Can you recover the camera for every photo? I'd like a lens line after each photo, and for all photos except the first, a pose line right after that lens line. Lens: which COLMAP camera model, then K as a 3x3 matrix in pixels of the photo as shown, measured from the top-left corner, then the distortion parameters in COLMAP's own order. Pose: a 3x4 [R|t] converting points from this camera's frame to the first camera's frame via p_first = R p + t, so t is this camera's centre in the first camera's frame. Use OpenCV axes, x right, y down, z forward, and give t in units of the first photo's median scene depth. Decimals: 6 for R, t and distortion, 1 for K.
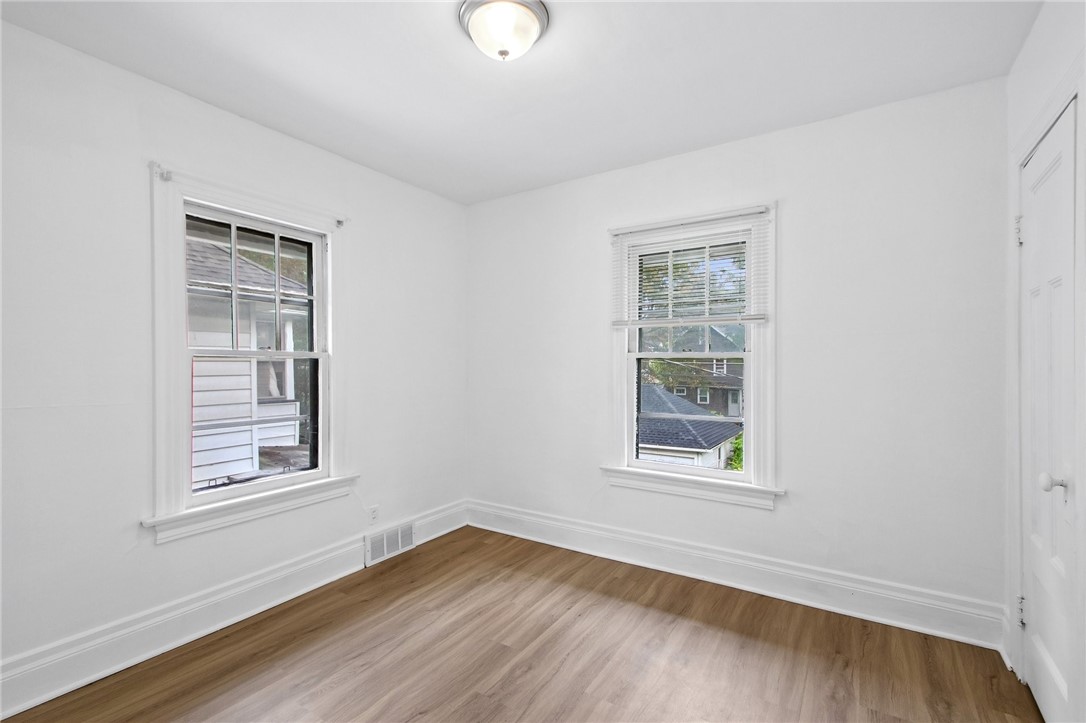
lens RADIAL K [[502.1, 0, 545.2], [0, 502.1, 368.3], [0, 0, 1]] dist [-0.001364, -0.001891]
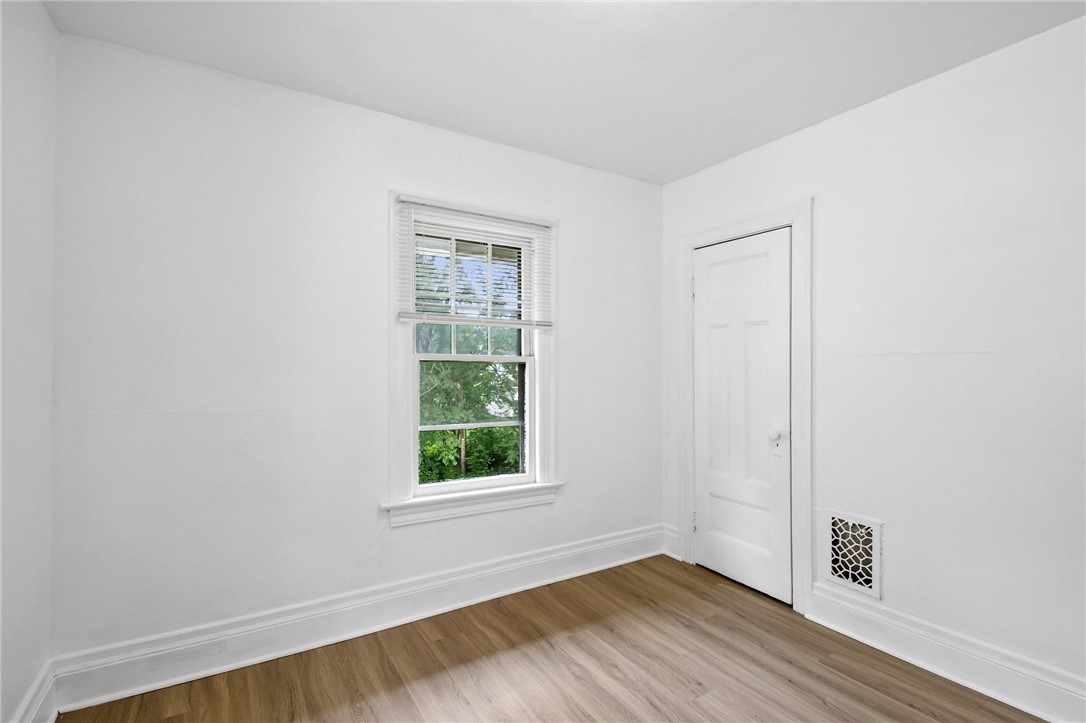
lens RADIAL K [[502.1, 0, 544.9], [0, 502.1, 357.9], [0, 0, 1]] dist [-0.001364, -0.001891]
pose [[0.413224, 0.014245, 0.910518, -0.545039], [-0.000544, 0.999881, -0.015396, -0.013677], [-0.910629, 0.005866, 0.413182, 0.557920]]
